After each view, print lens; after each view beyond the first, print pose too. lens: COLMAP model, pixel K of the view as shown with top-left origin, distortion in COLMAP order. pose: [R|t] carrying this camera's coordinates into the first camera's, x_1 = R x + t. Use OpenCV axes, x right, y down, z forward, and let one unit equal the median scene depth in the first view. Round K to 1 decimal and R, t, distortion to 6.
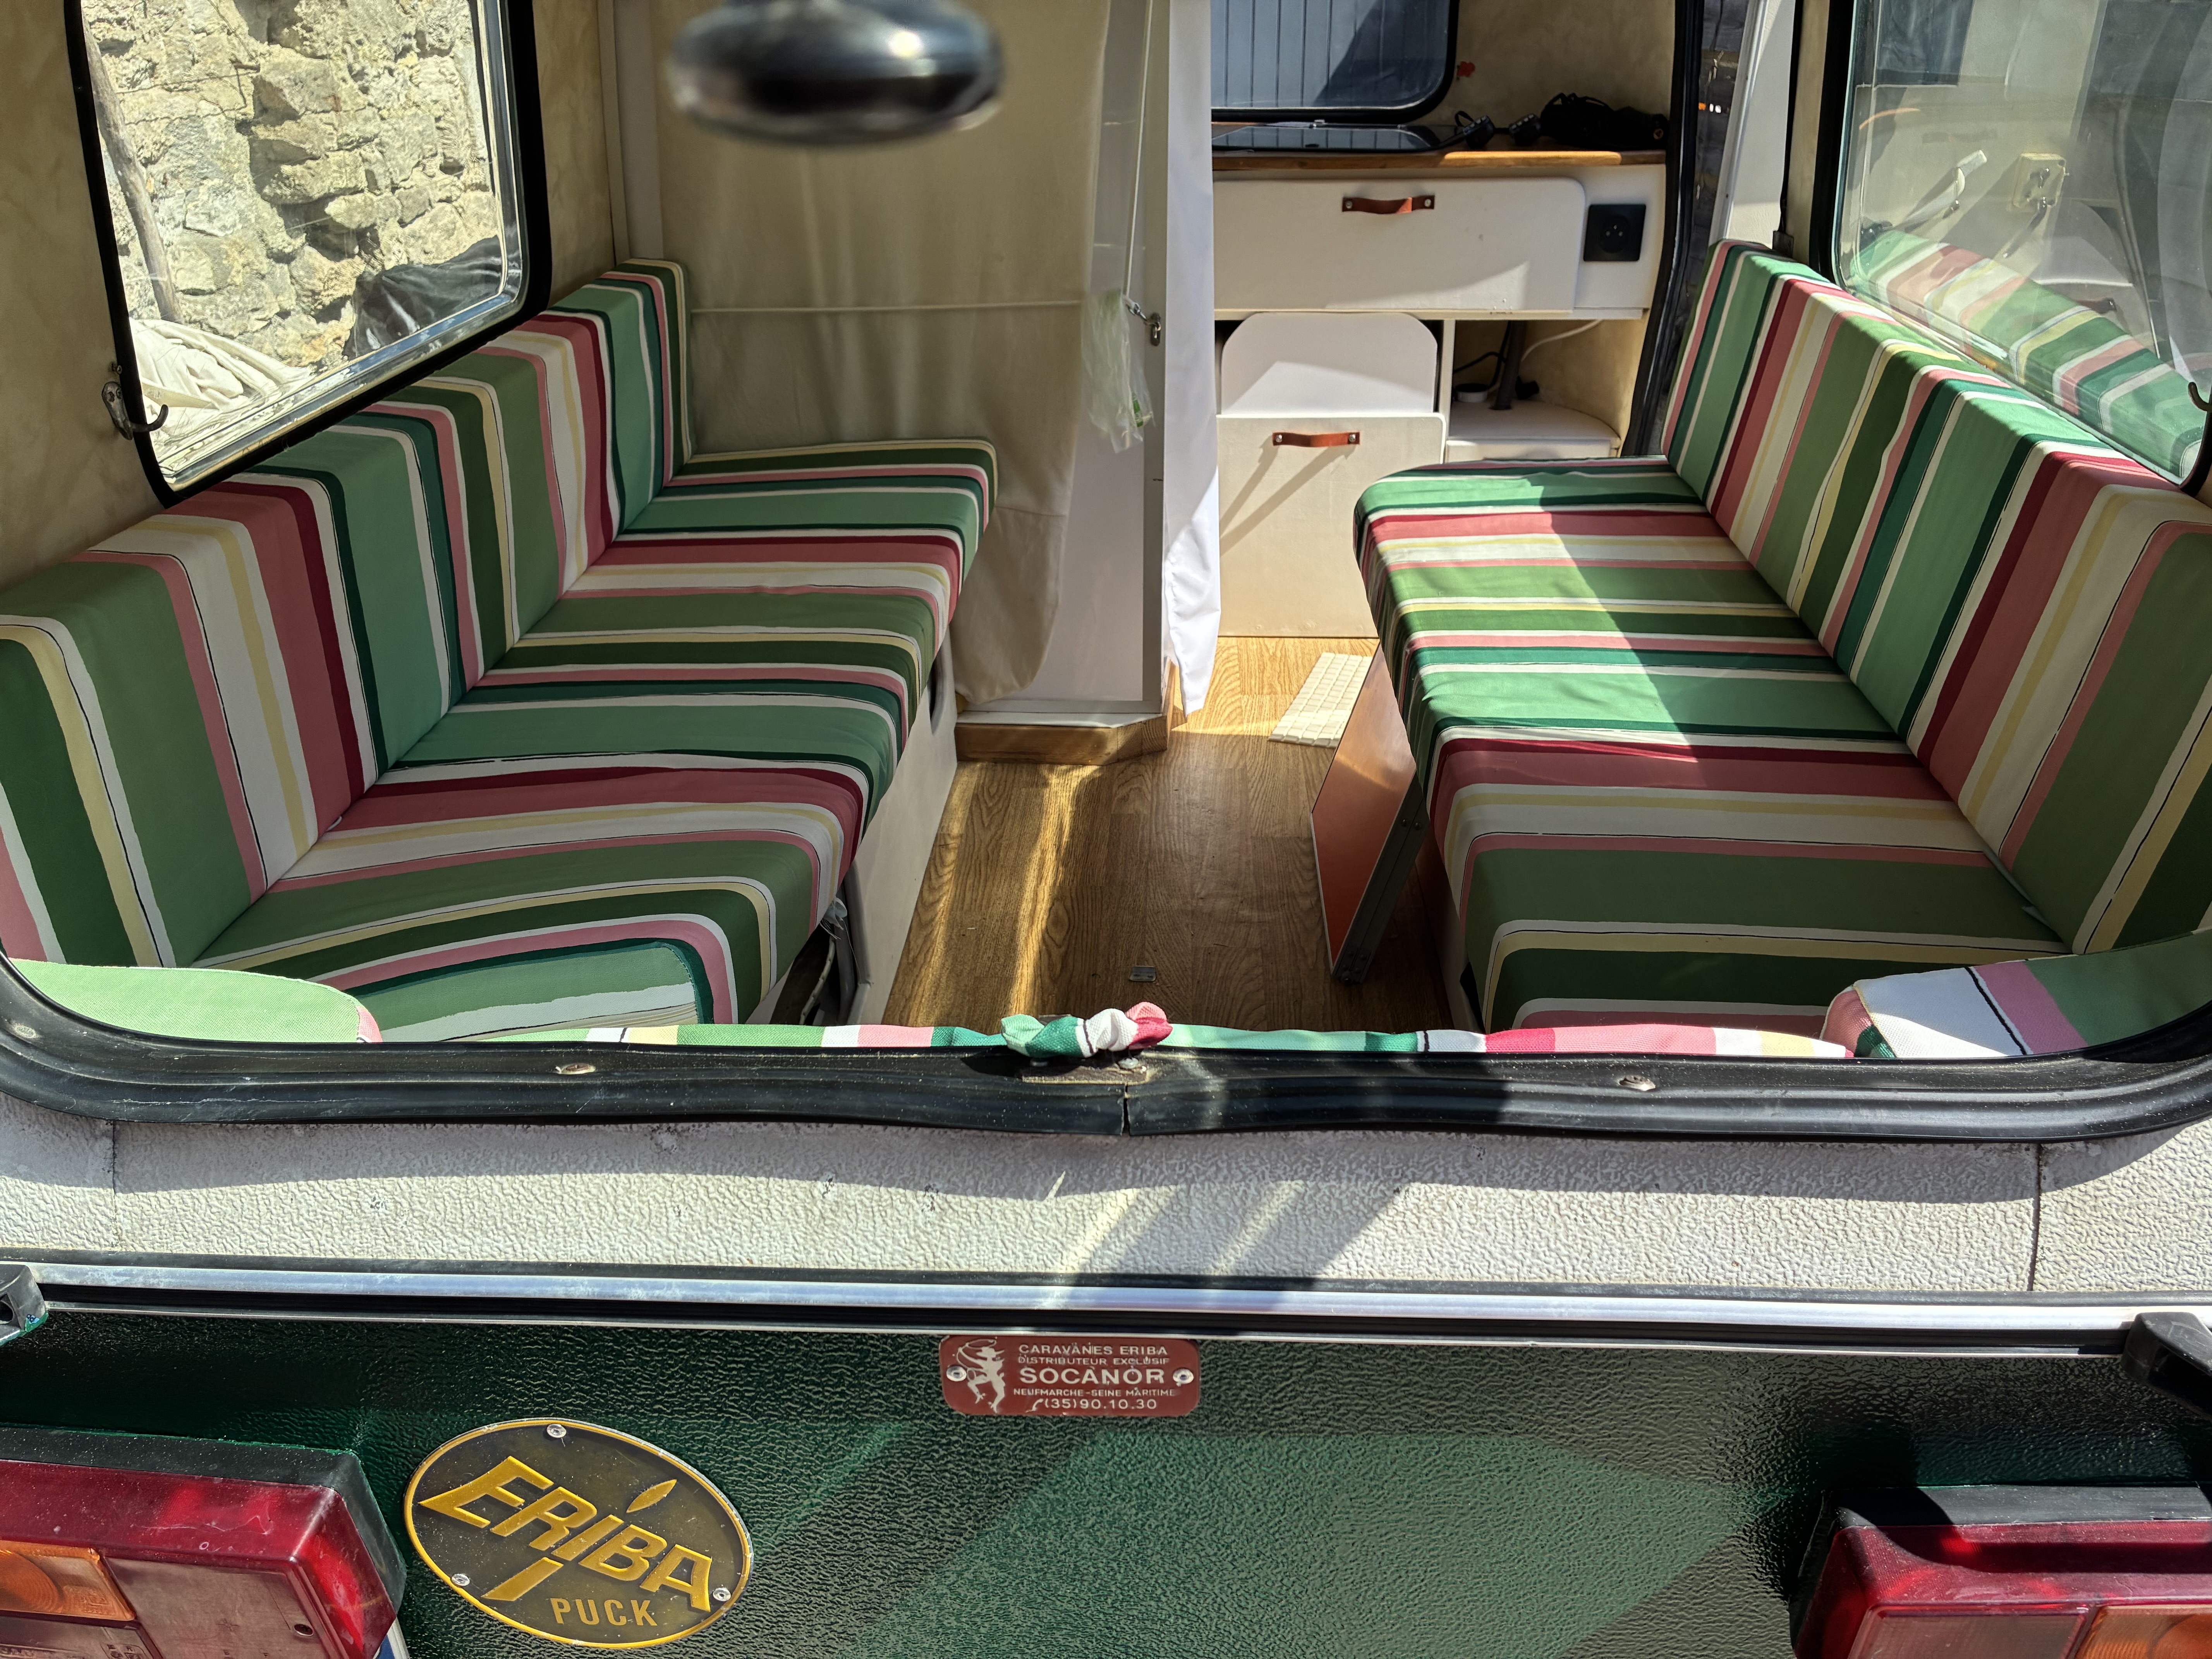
lens RADIAL K [[1672.0, 0, 1106.0], [0, 1672.0, 829.5], [0, 0, 1]] dist [0.041456, -0.057868]
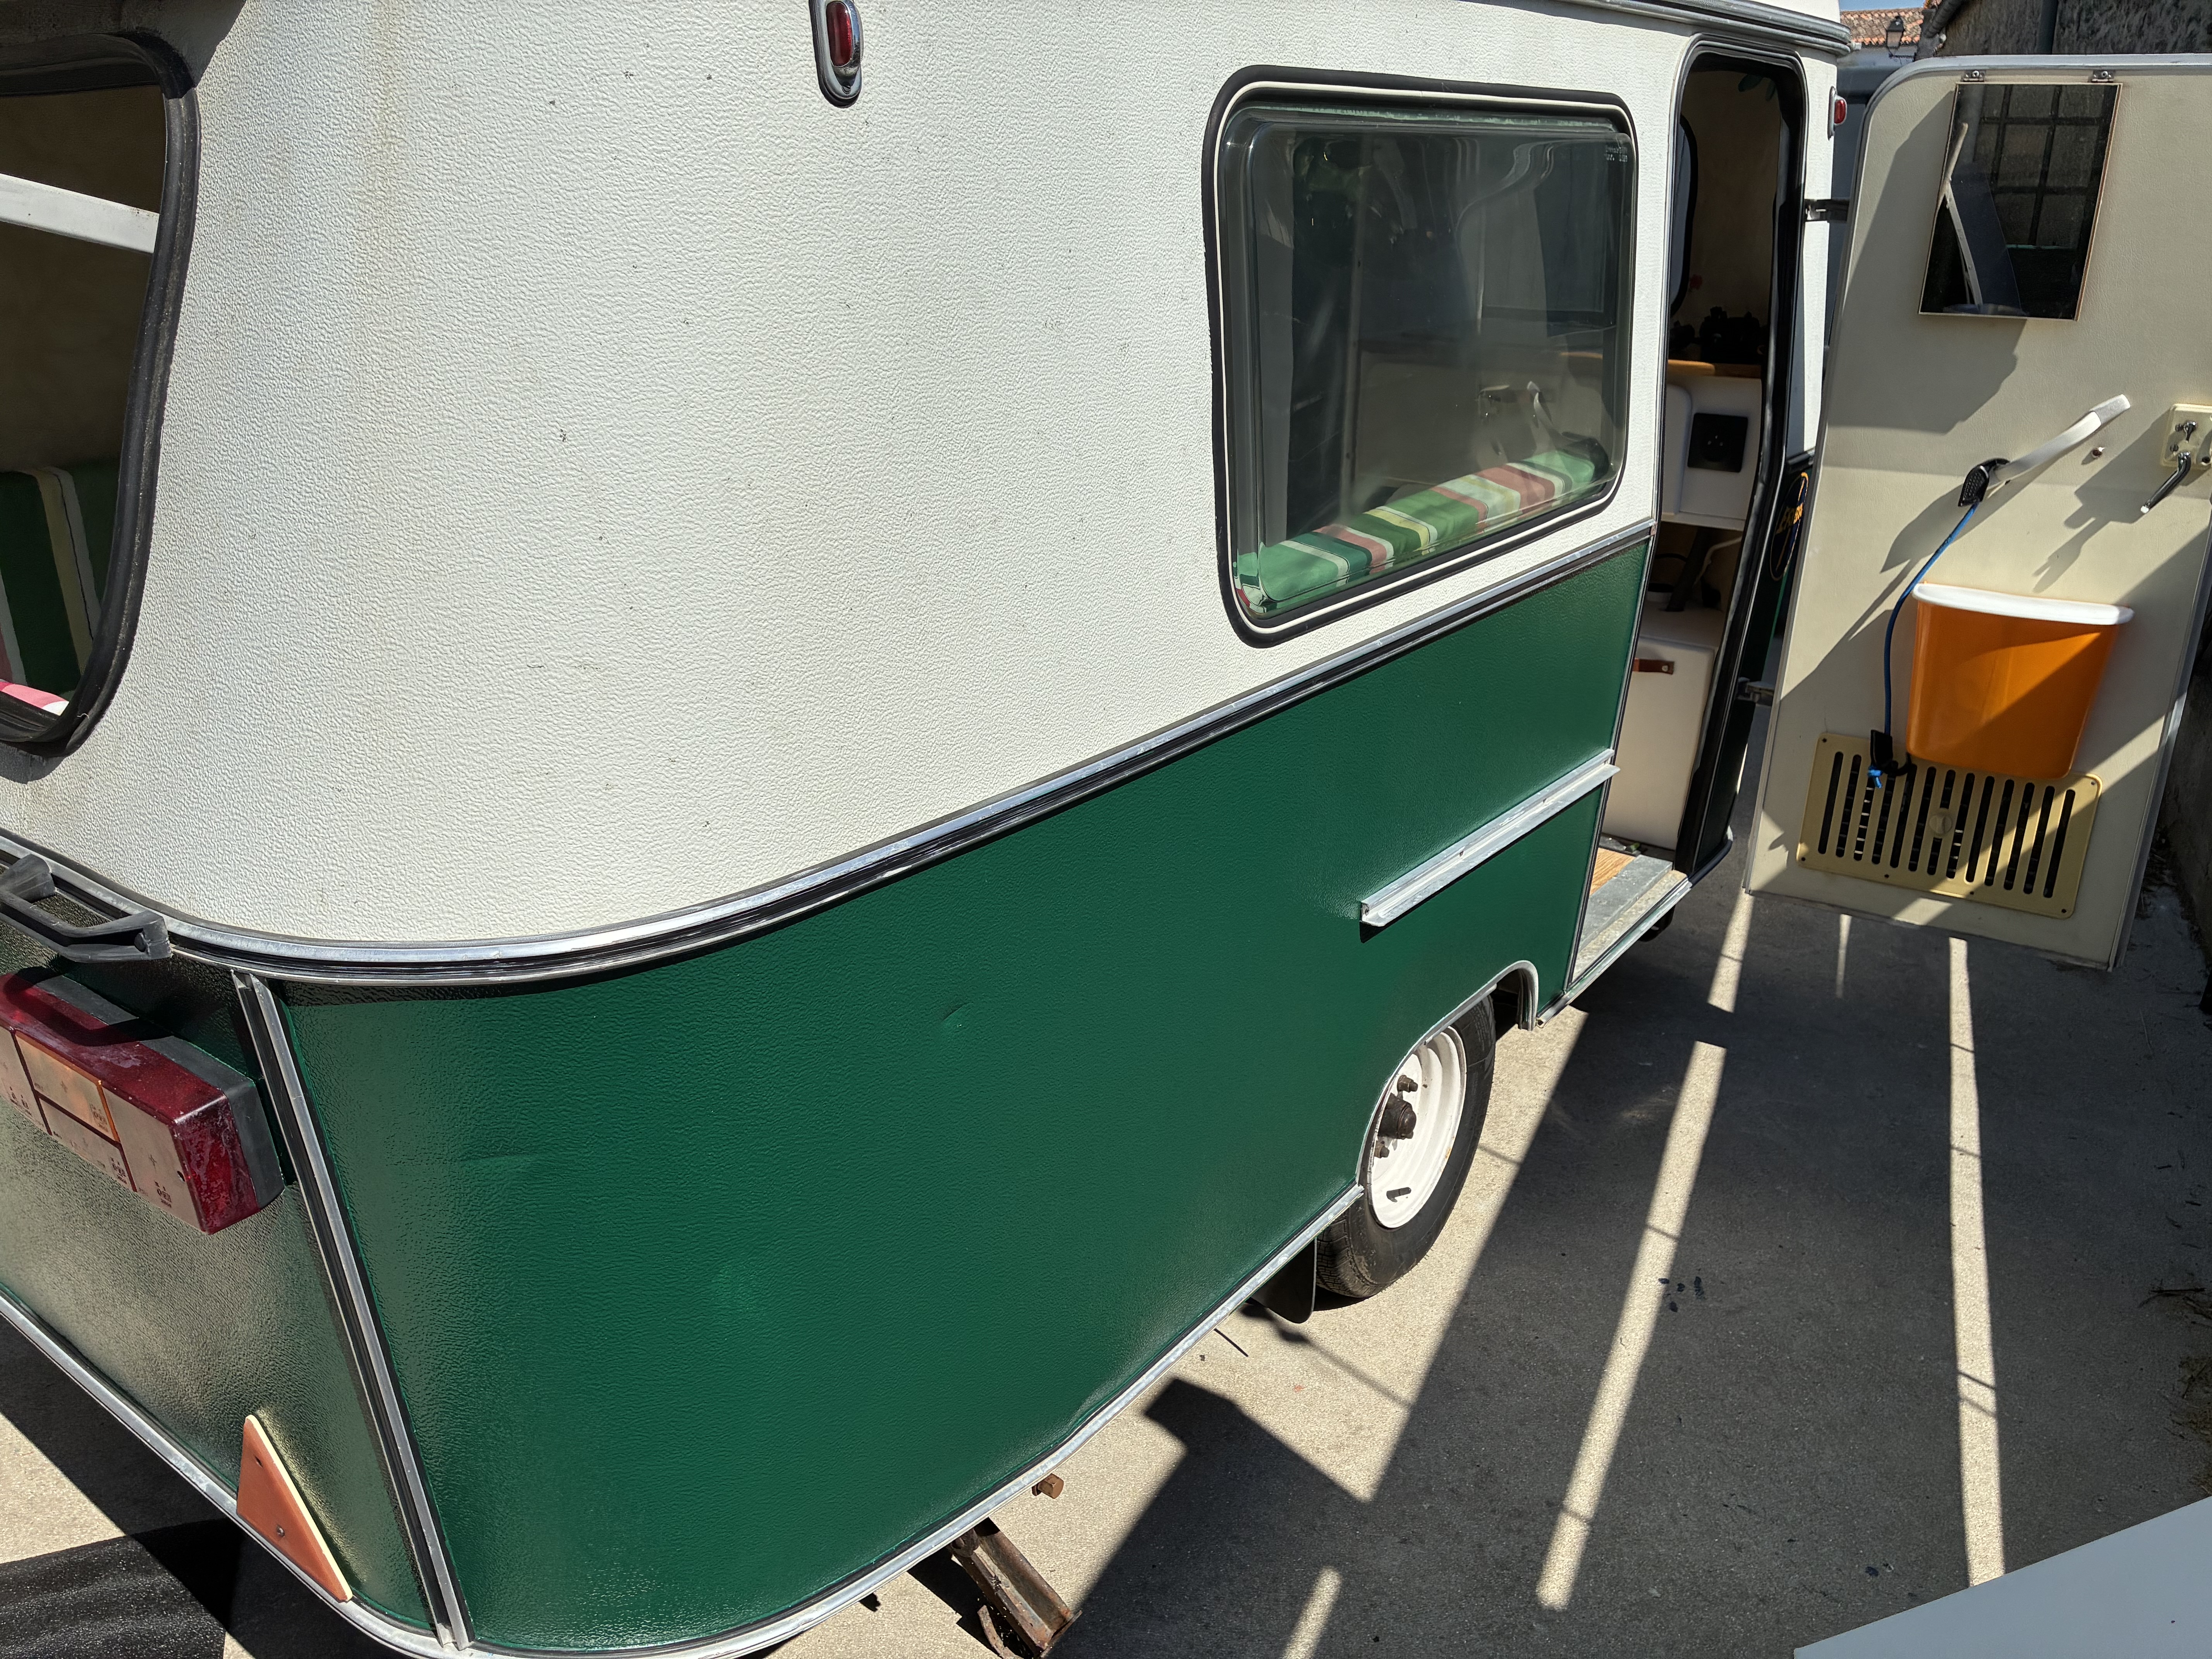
lens RADIAL K [[1672.0, 0, 1106.0], [0, 1672.0, 829.5], [0, 0, 1]] dist [0.041456, -0.057868]
pose [[0.824586, 0.227465, -0.517994, 0.641814], [-0.280872, 0.959398, -0.025817, -0.005952], [0.491090, 0.166778, 0.854995, 0.004768]]
